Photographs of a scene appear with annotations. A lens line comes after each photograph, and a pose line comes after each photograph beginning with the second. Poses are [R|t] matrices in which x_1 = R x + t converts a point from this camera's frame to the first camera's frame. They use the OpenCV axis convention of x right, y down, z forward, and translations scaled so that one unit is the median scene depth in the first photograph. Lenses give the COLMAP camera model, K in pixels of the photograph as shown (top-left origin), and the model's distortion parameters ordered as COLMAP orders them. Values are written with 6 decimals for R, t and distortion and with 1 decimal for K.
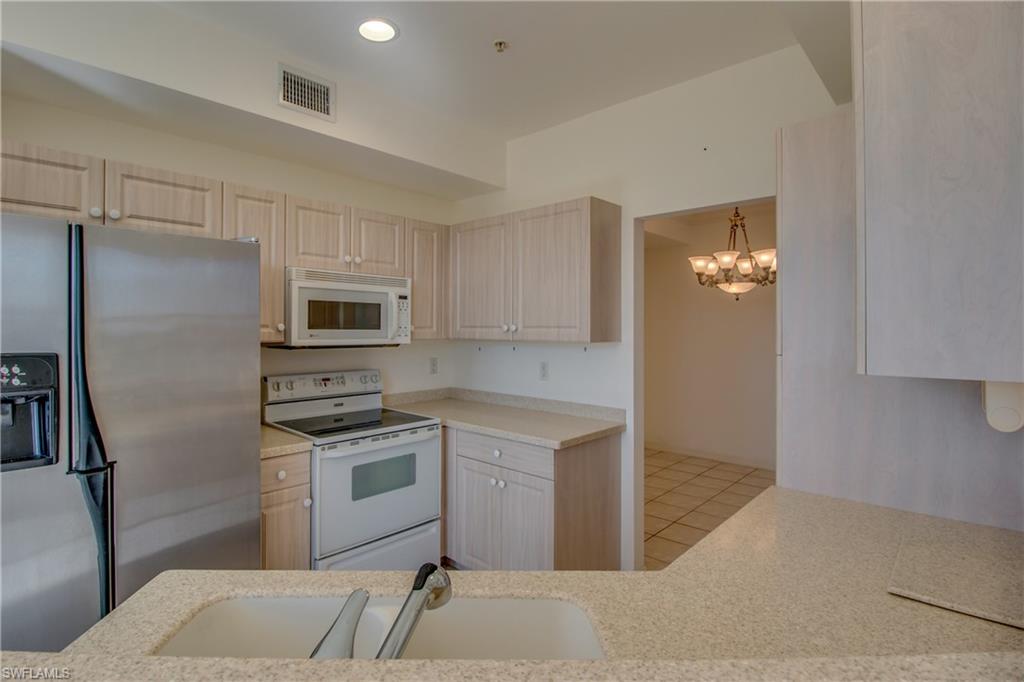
lens RADIAL K [[476.2, 0, 513.4], [0, 476.2, 324.5], [0, 0, 1]] dist [0.012584, -0.019025]
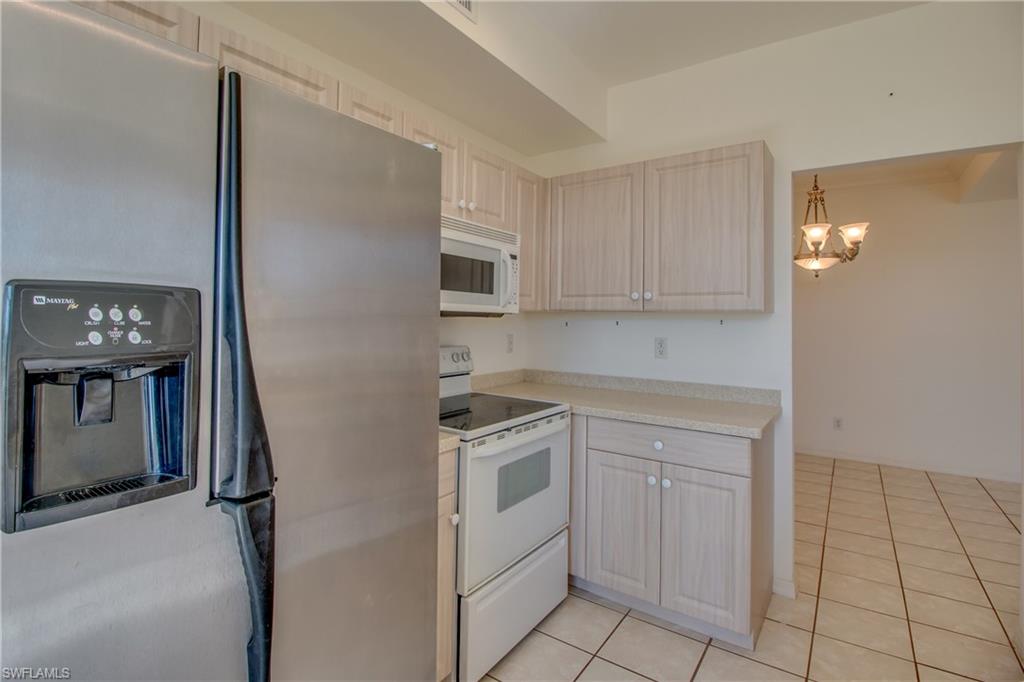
lens RADIAL K [[472.8, 0, 527.9], [0, 472.8, 302.0], [0, 0, 1]] dist [0.000058, -0.000169]
pose [[0.991259, 0.015765, 0.130983, -0.336750], [-0.012730, 0.999631, -0.023976, 0.043552], [-0.131313, 0.022099, 0.991095, 0.203982]]
